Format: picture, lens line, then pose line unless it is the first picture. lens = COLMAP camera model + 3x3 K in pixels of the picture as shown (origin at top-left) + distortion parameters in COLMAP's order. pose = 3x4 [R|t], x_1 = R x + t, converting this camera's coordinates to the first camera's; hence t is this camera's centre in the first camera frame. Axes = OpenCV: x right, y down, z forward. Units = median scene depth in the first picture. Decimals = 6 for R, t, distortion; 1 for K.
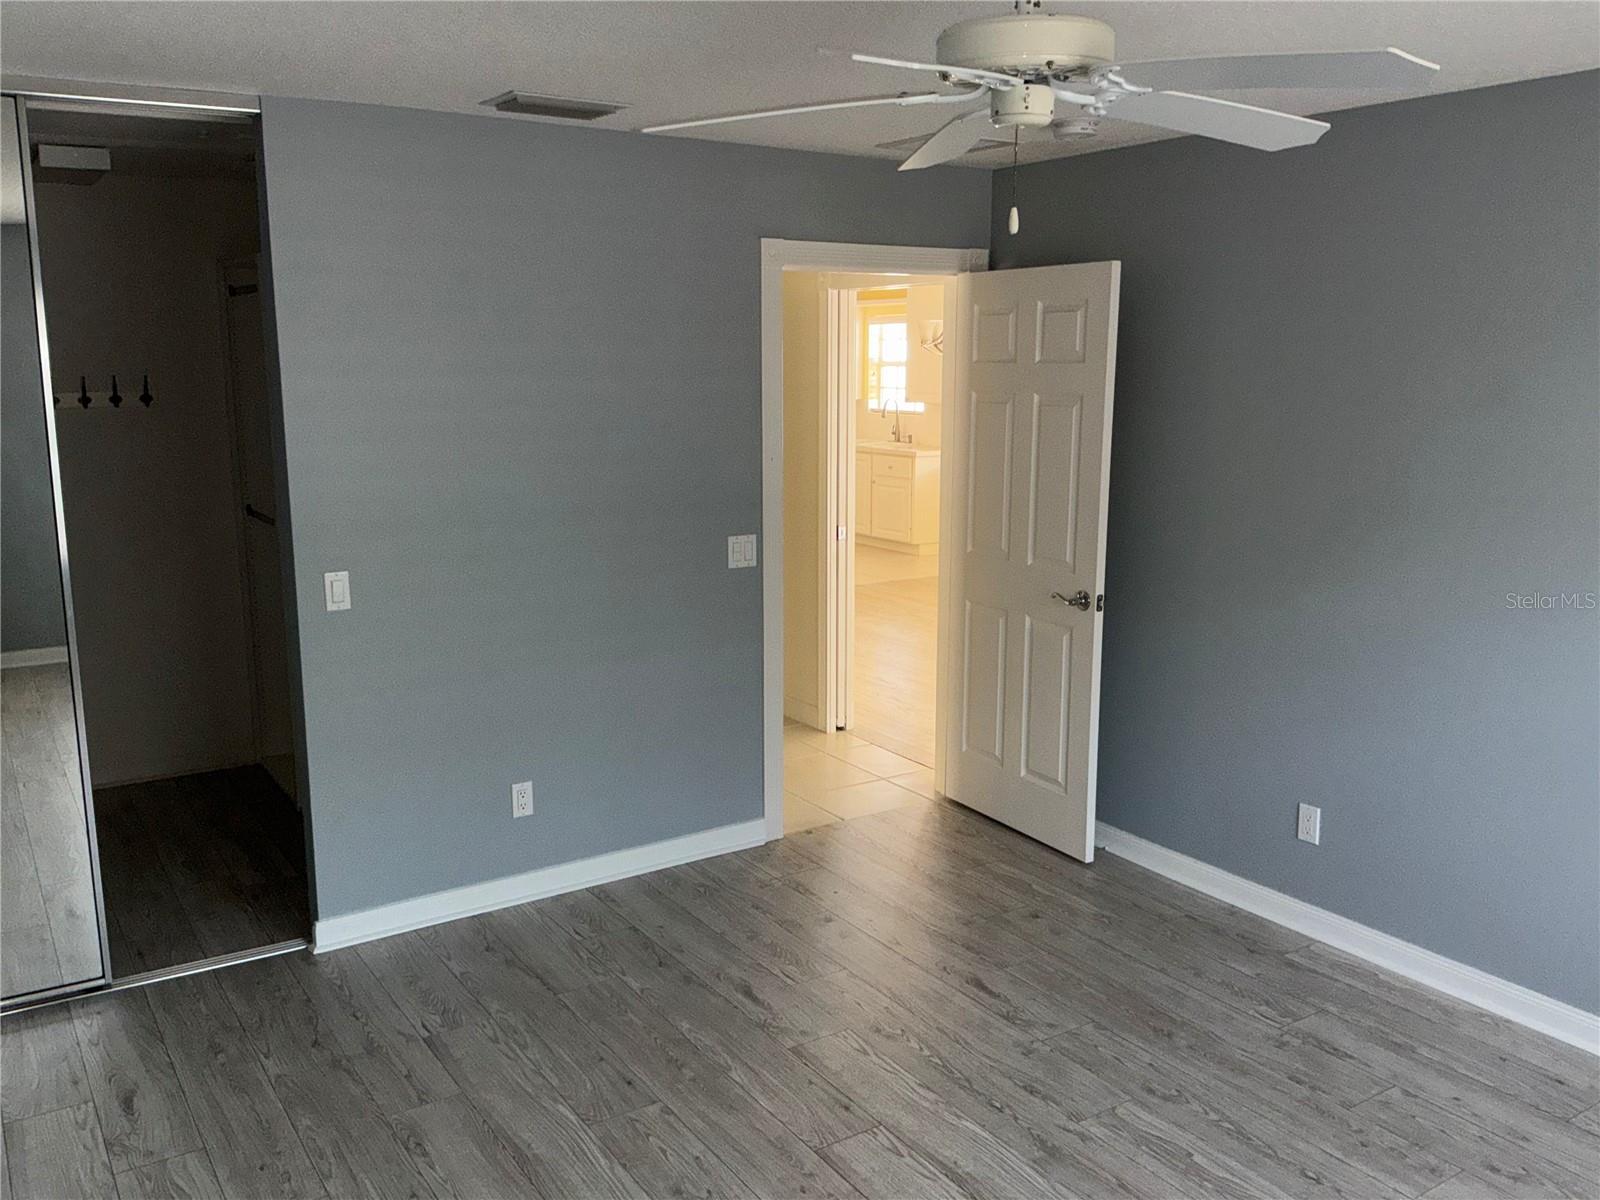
lens RADIAL K [[1316.9, 0, 791.8], [0, 1316.9, 585.3], [0, 0, 1]] dist [0.094450, -0.181011]
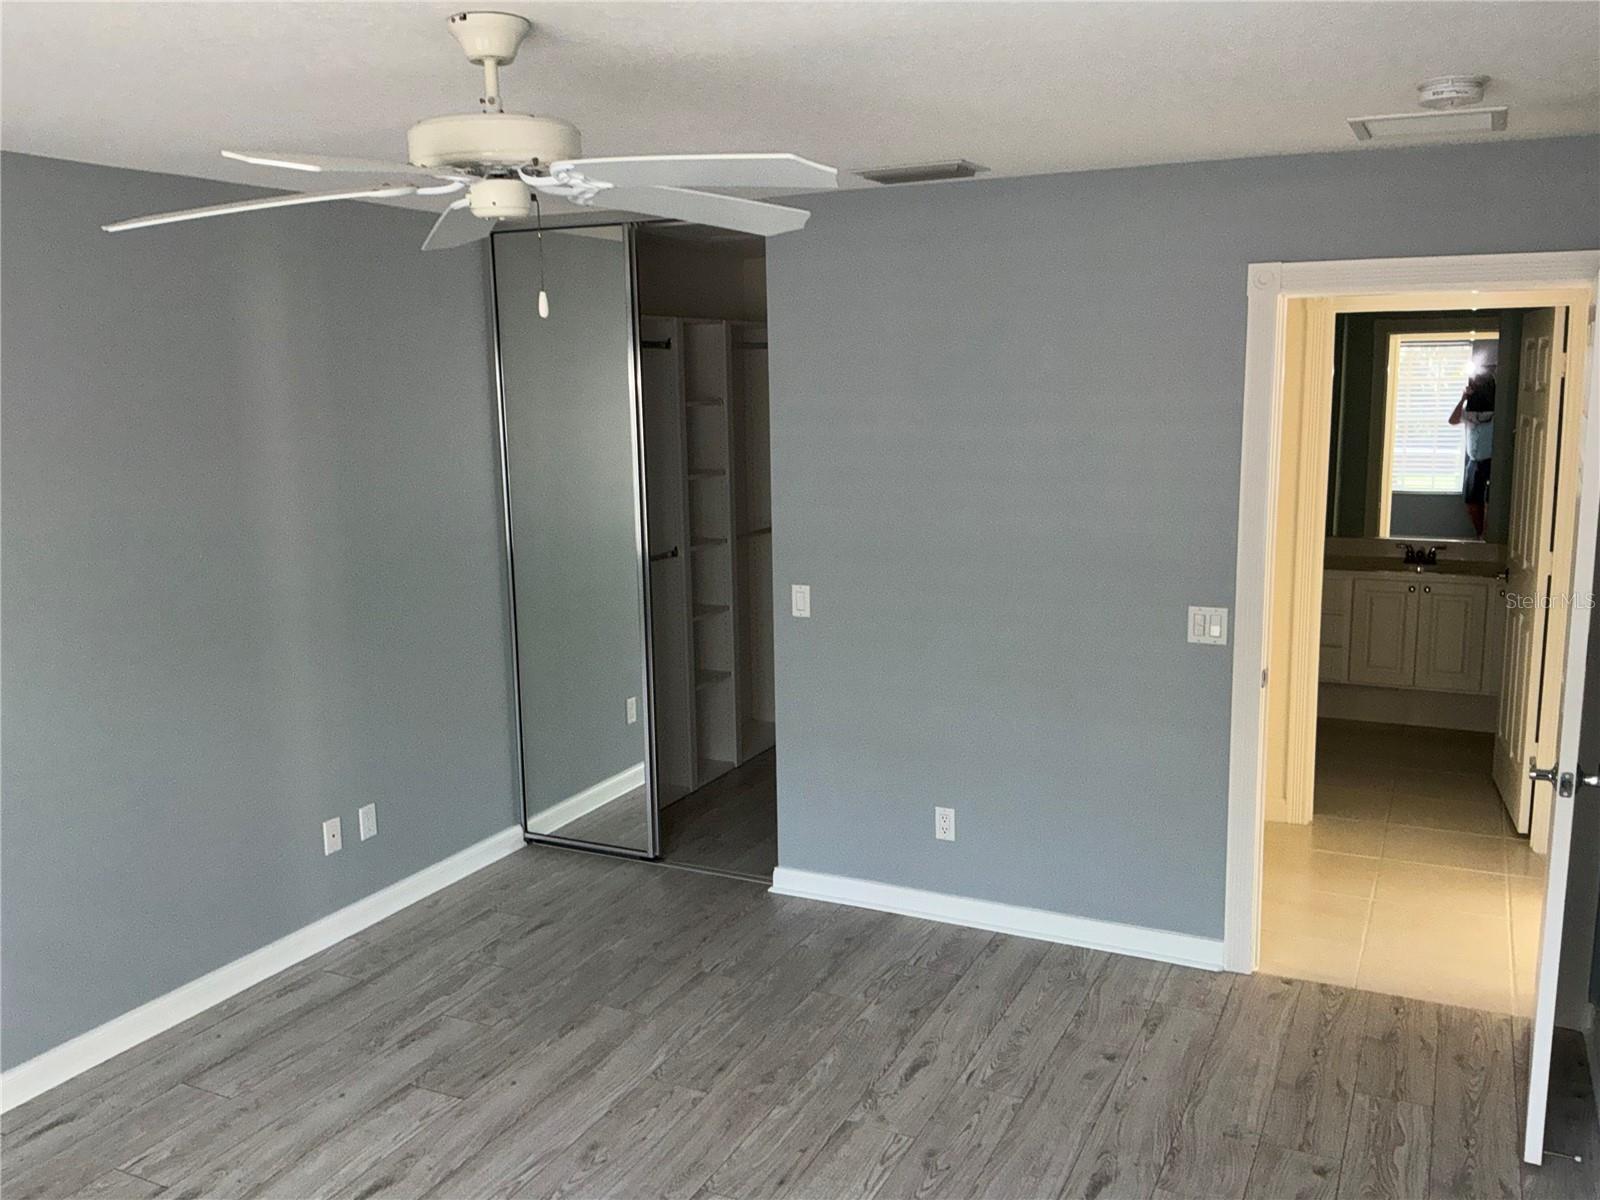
lens RADIAL K [[1316.9, 0, 792.4], [0, 1316.9, 607.5], [0, 0, 1]] dist [0.094450, -0.181011]
pose [[0.510567, 0.141381, -0.848135, 0.662662], [-0.128971, 0.987822, 0.087028, -0.092442], [0.850111, 0.064951, 0.522583, 0.374831]]
